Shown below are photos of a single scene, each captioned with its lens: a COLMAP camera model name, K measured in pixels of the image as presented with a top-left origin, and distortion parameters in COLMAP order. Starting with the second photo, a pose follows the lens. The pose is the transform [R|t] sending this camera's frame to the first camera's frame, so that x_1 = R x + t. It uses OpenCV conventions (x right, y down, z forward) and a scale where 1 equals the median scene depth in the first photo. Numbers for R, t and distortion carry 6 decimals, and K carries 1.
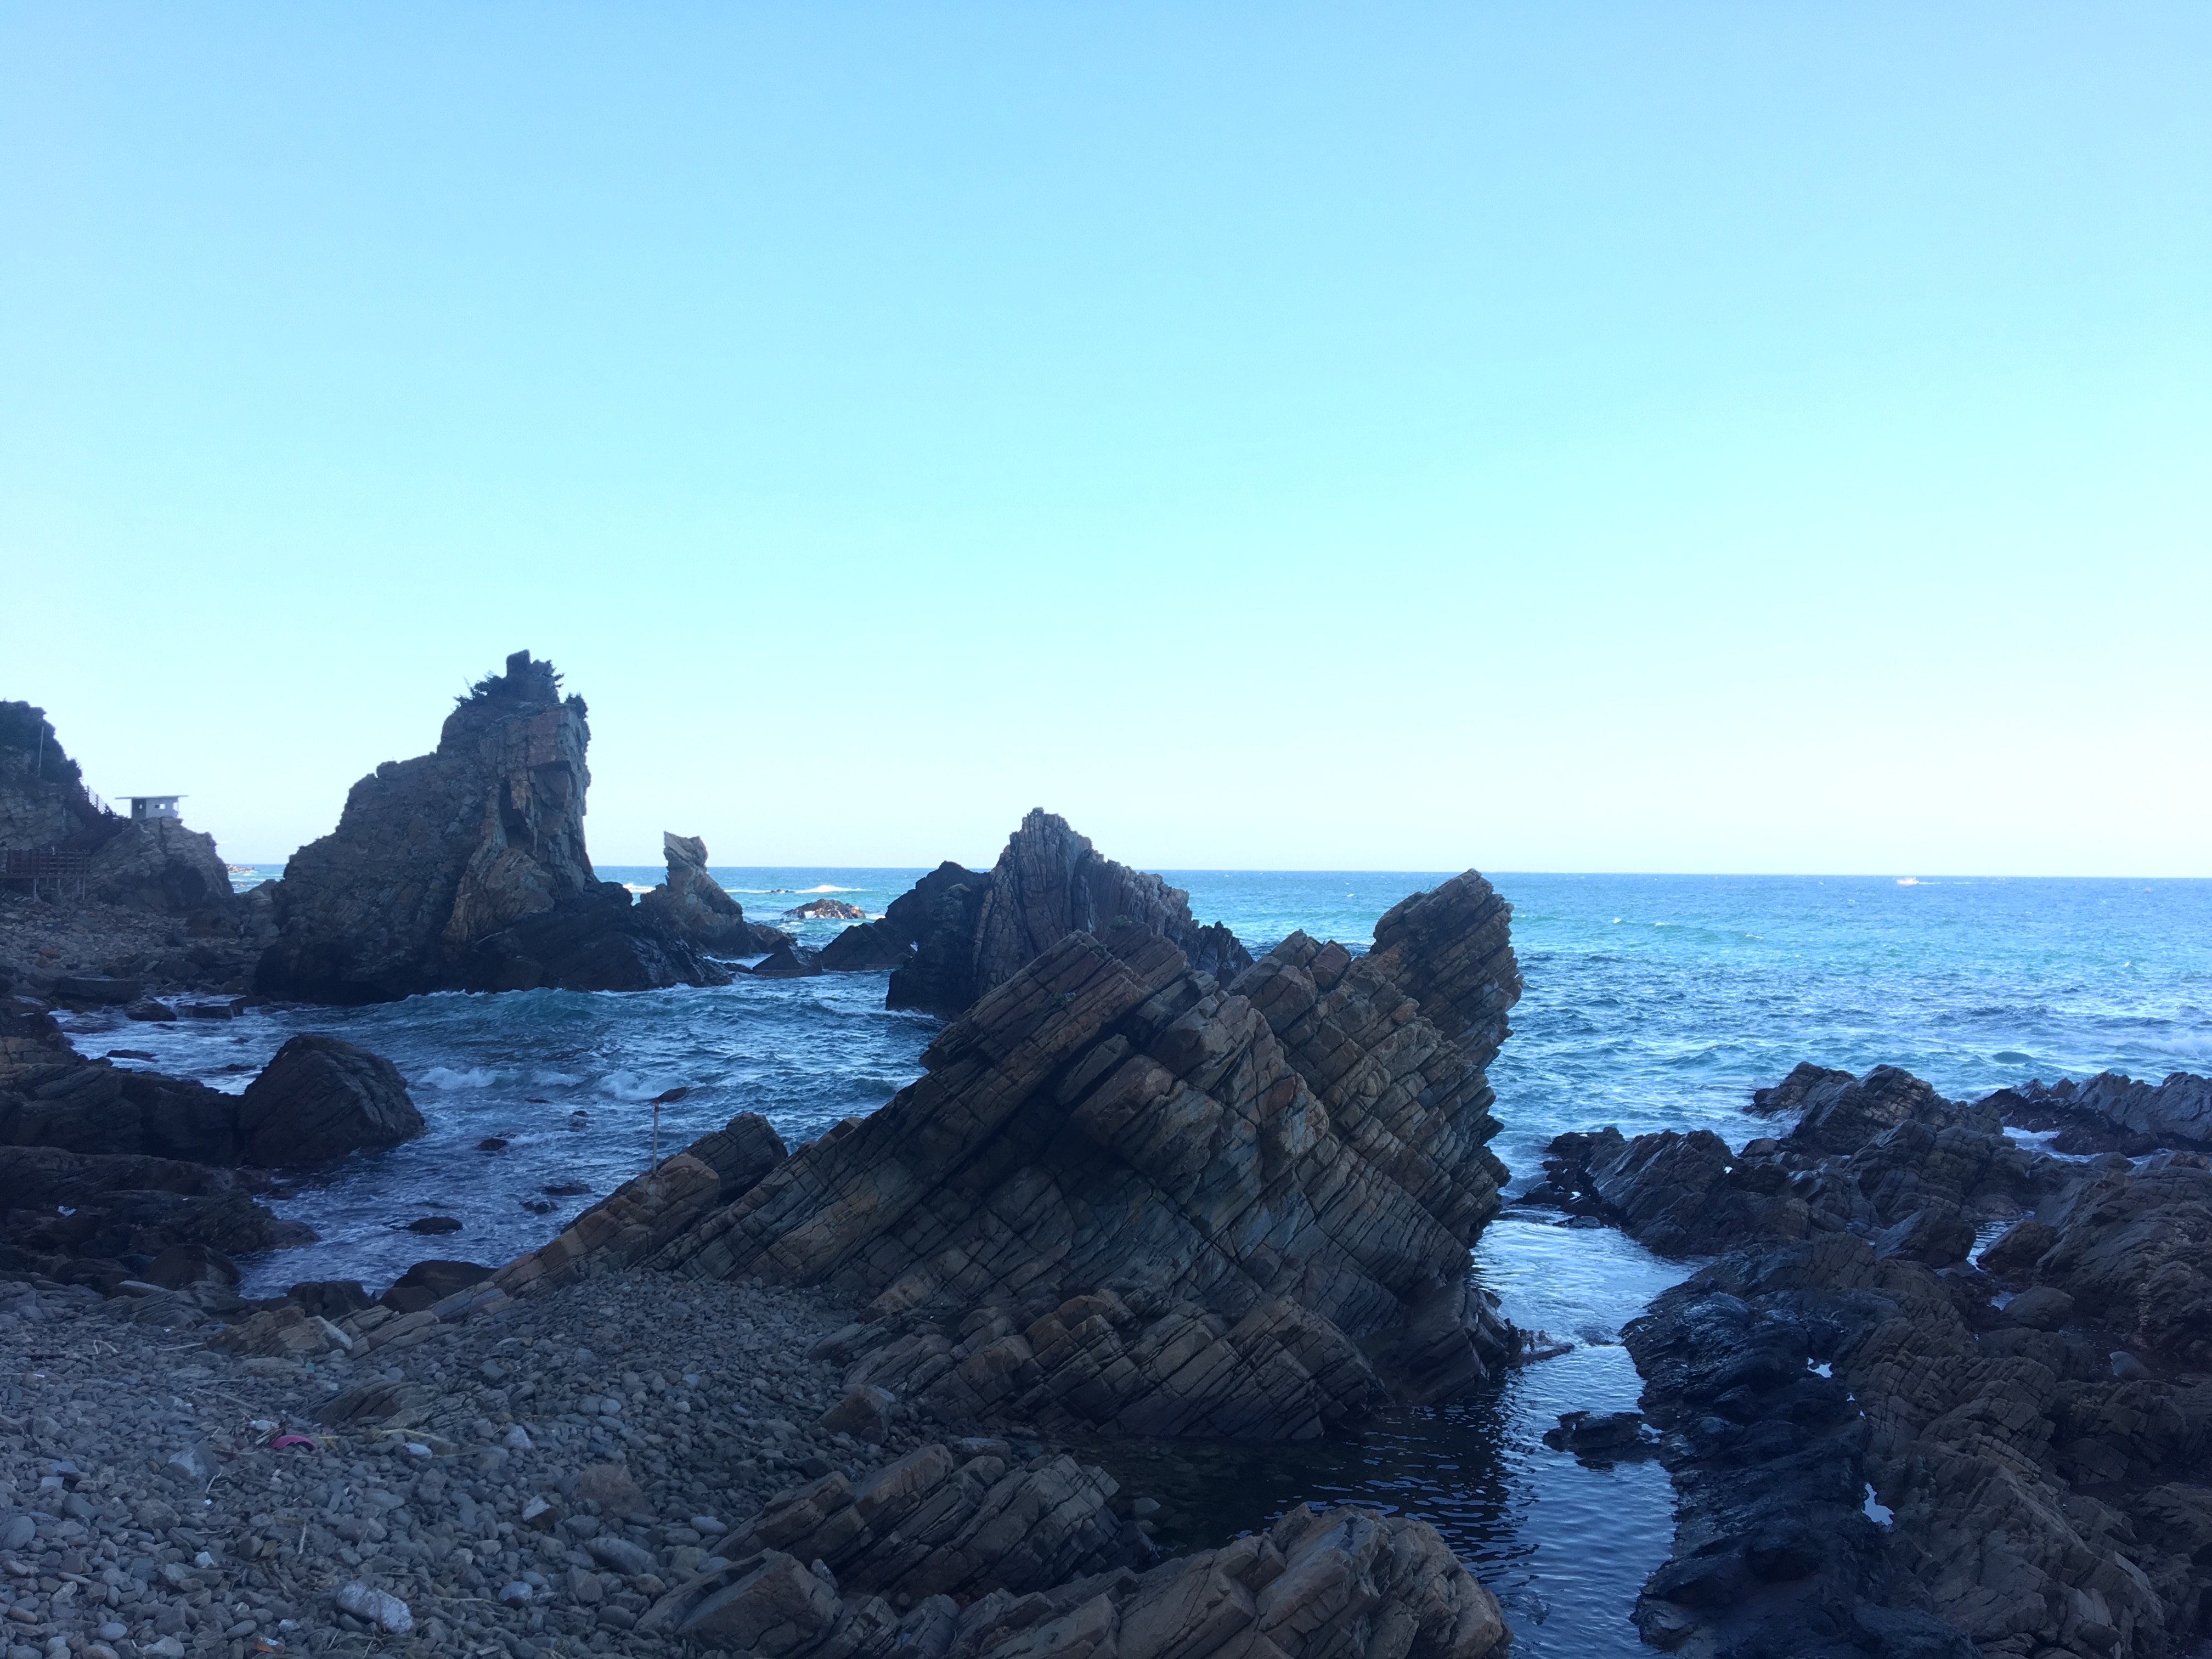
lens RADIAL K [[2116.1, 0, 1133.0], [0, 2116.1, 822.0], [0, 0, 1]] dist [0.086032, -0.151860]
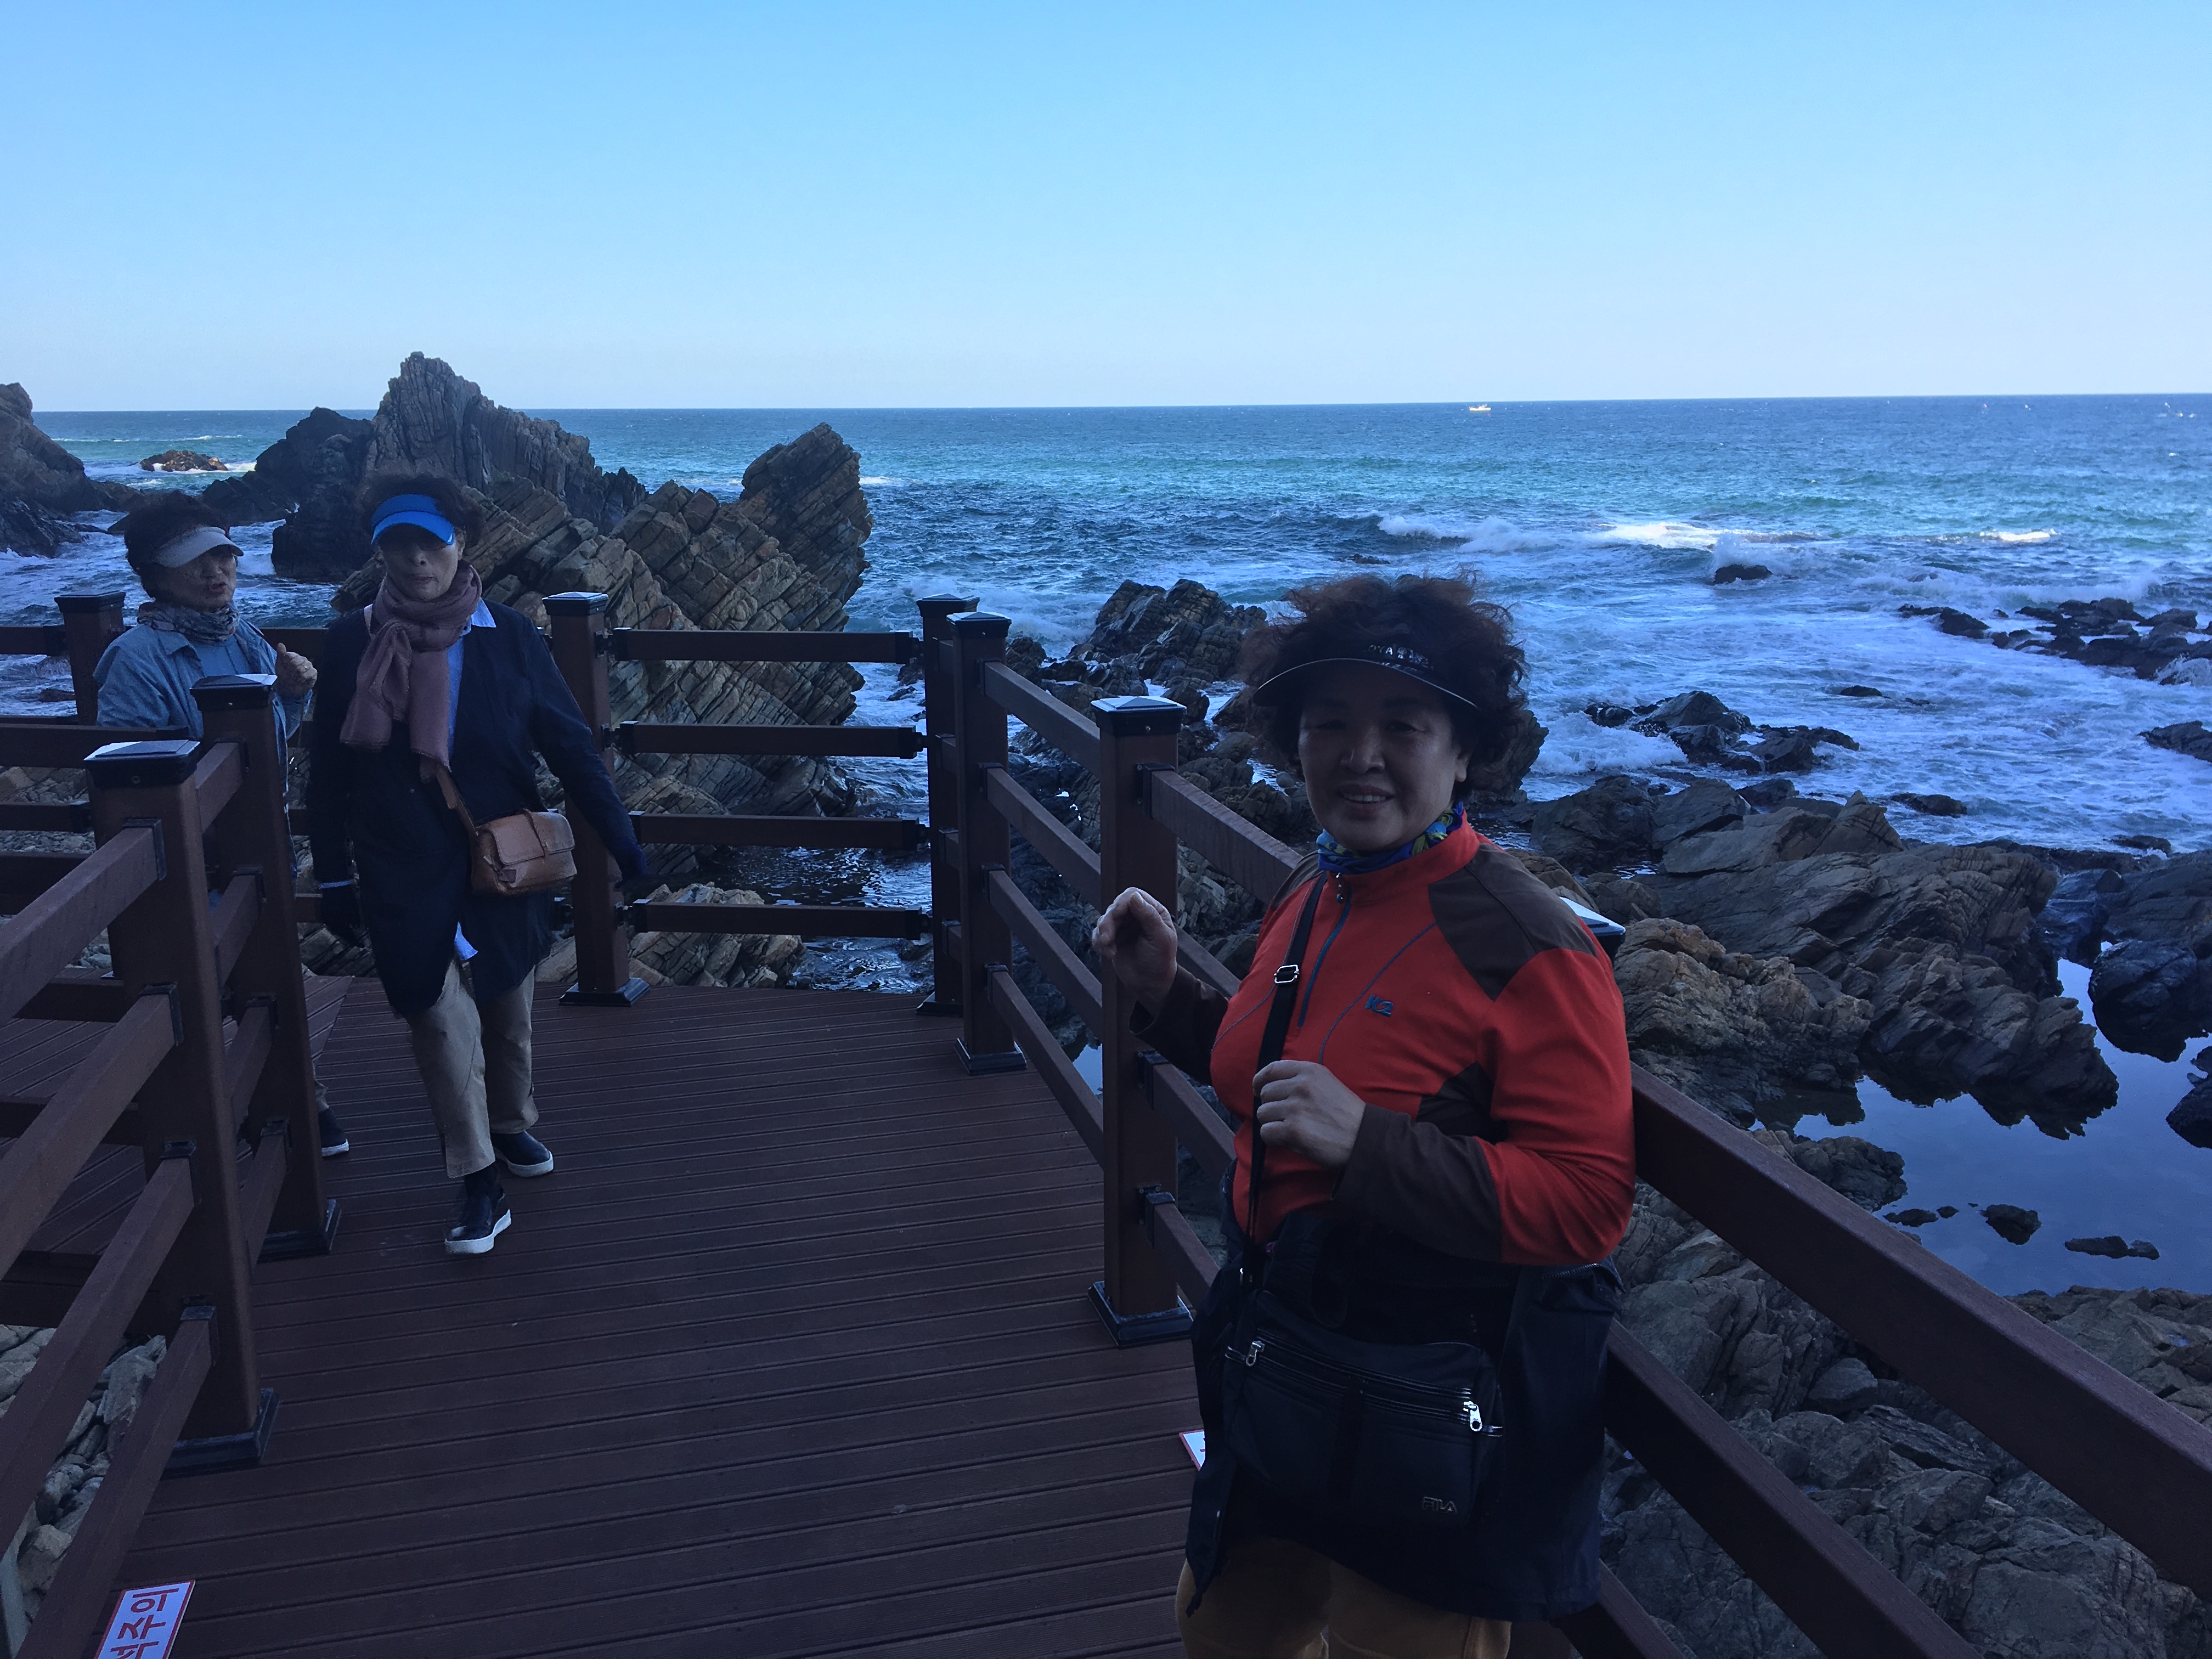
lens RADIAL K [[2116.1, 0, 1241.0], [0, 2116.1, 878.9], [0, 0, 1]] dist [0.086032, -0.151860]
pose [[0.951490, -0.083425, 0.296153, 0.011830], [0.010007, 0.970421, 0.241212, -0.016307], [-0.307516, -0.226547, 0.924181, -0.229711]]
